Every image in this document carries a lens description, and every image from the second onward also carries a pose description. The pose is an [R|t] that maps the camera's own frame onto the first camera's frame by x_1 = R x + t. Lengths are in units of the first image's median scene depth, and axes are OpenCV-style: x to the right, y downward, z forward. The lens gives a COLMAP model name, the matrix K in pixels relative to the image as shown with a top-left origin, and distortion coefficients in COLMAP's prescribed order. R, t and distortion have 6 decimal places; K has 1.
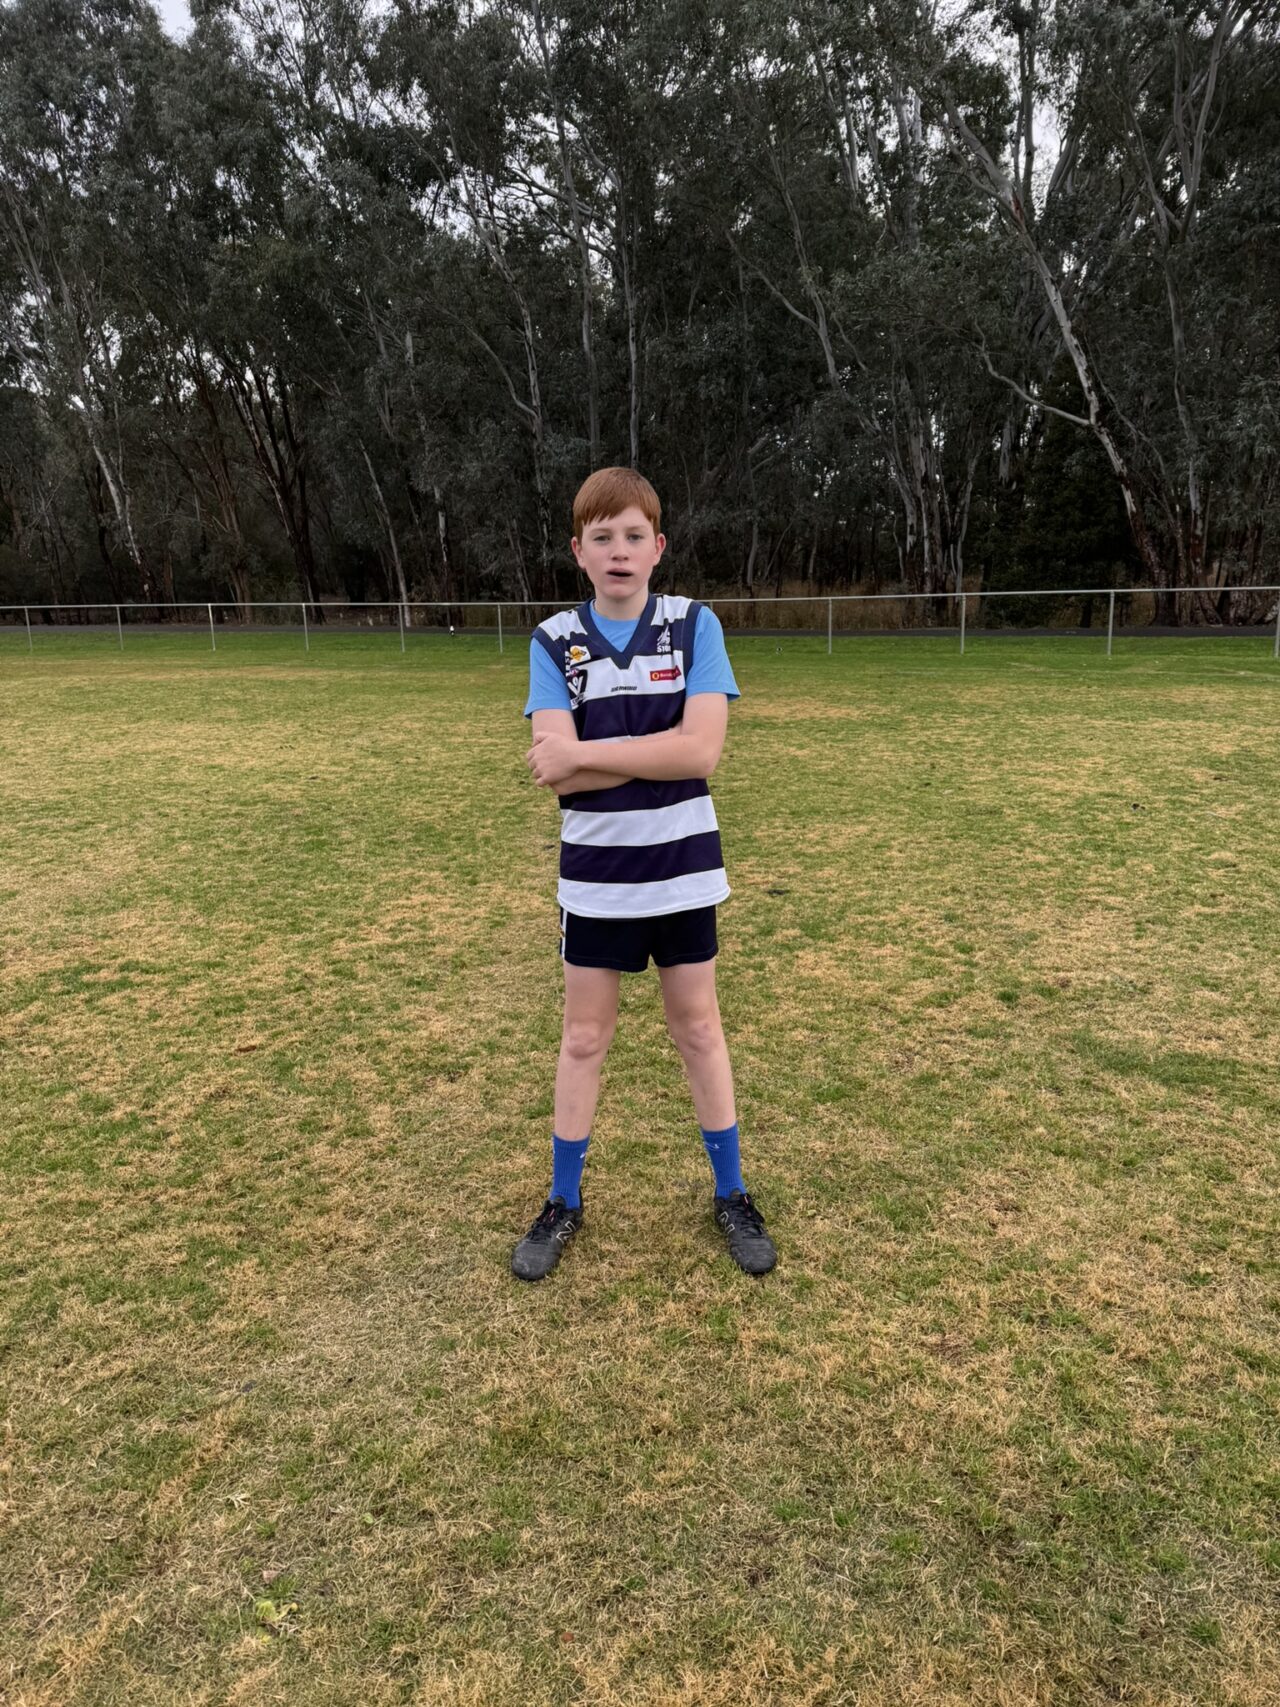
lens RADIAL K [[1241.5, 0, 638.9], [0, 1241.5, 841.9], [0, 0, 1]] dist [0.034173, -0.036809]
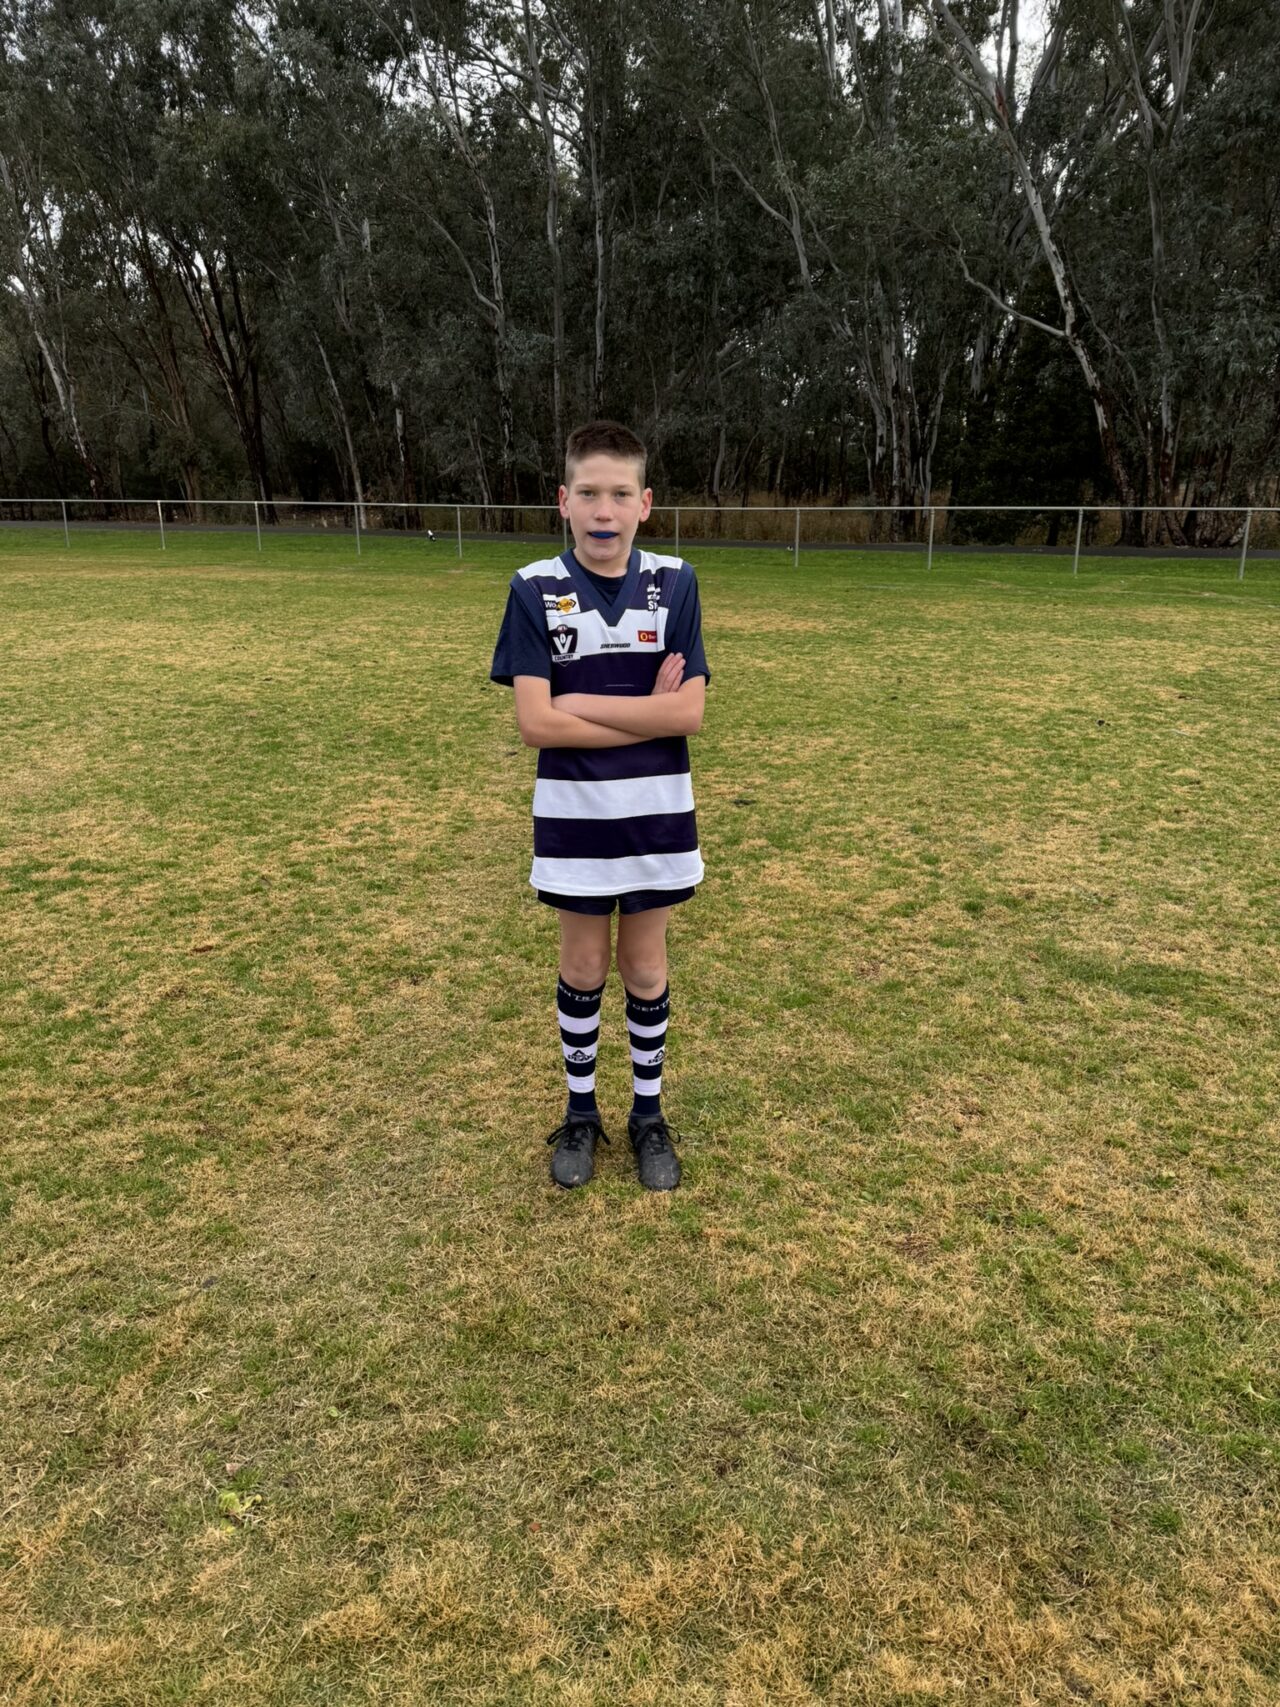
lens RADIAL K [[1243.3, 0, 636.8], [0, 1243.3, 845.2], [0, 0, 1]] dist [0.032951, -0.035510]
pose [[0.999354, 0.014971, 0.032667, -0.006844], [-0.017235, 0.997386, 0.070175, 0.009031], [-0.031531, -0.070692, 0.997000, 0.016590]]
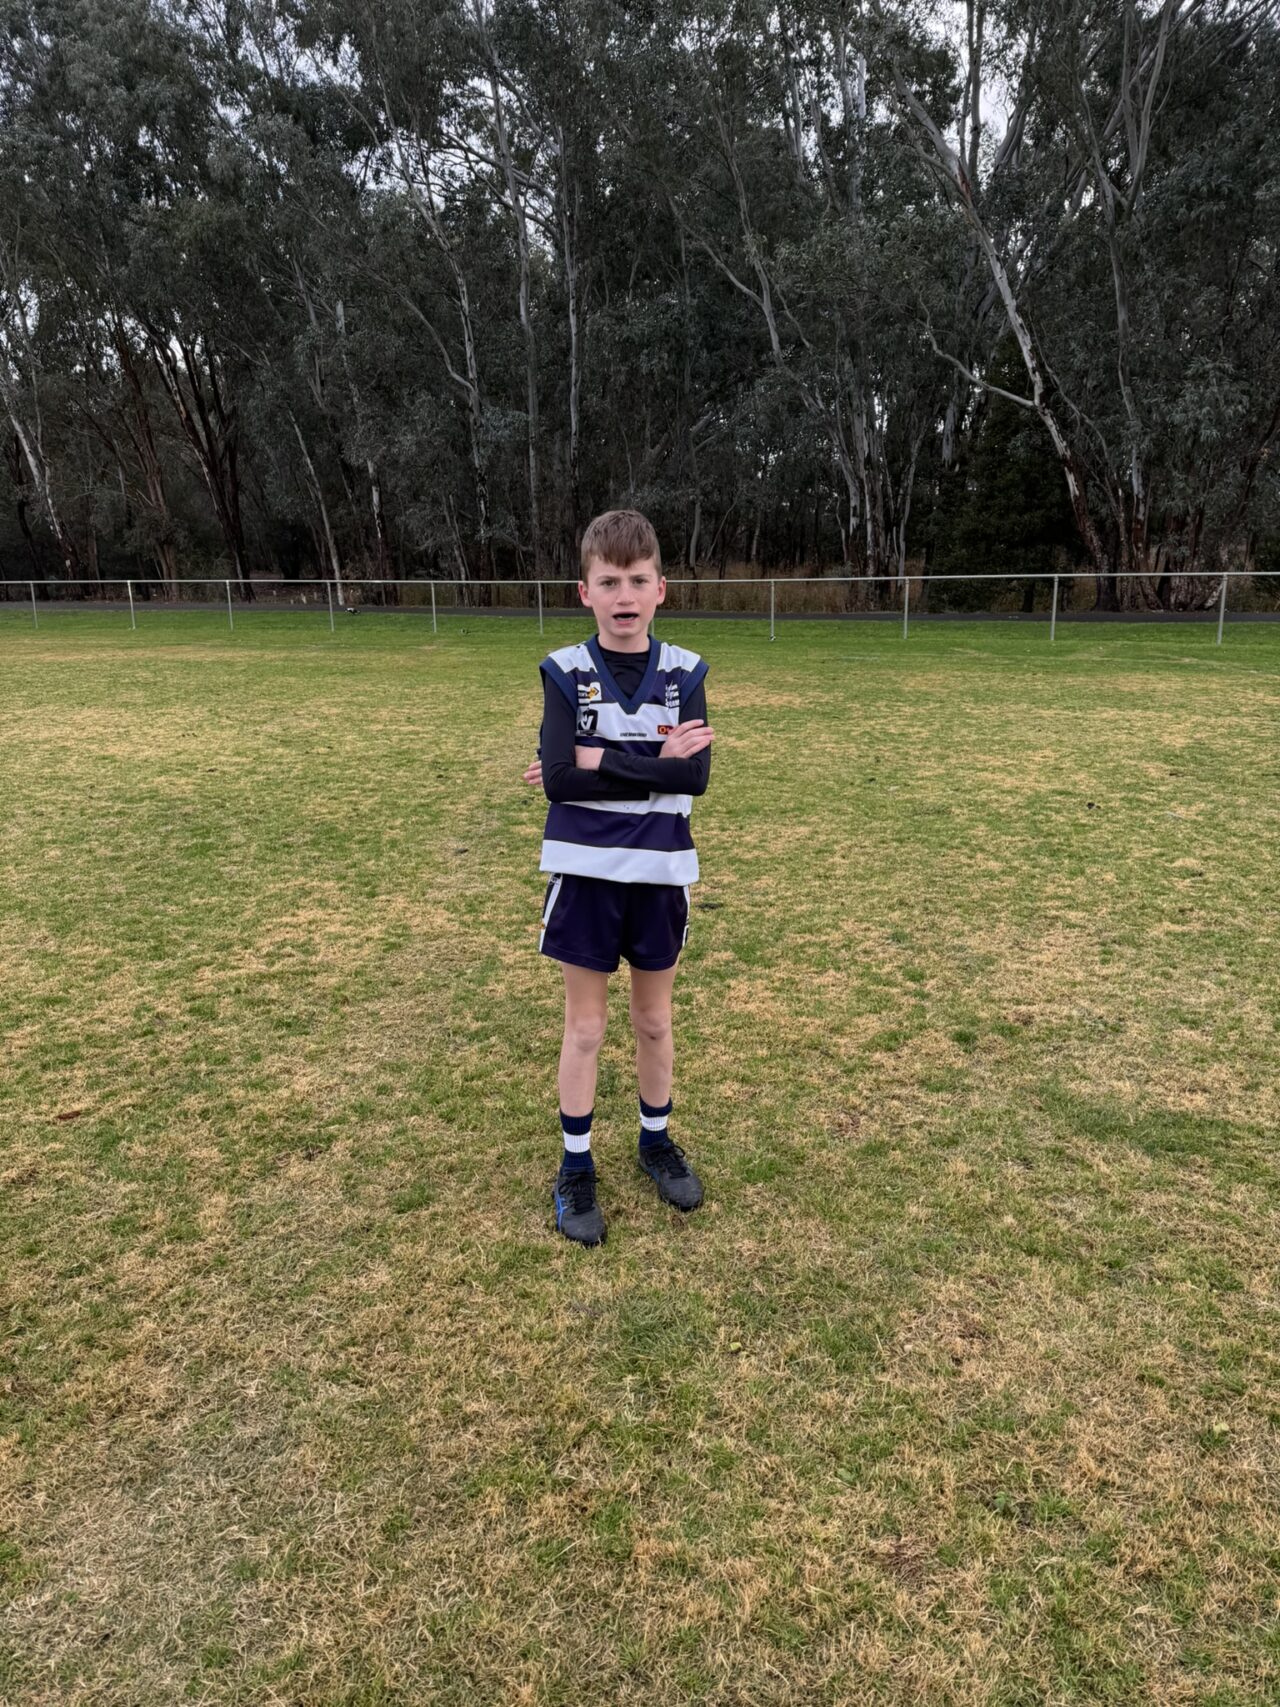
lens RADIAL K [[1241.8, 0, 644.5], [0, 1241.8, 845.8], [0, 0, 1]] dist [0.035819, -0.041682]
pose [[0.998804, -0.001964, 0.048856, 0.027620], [0.001094, 0.999841, 0.017820, -0.026689], [-0.048883, -0.017745, 0.998647, 0.133829]]
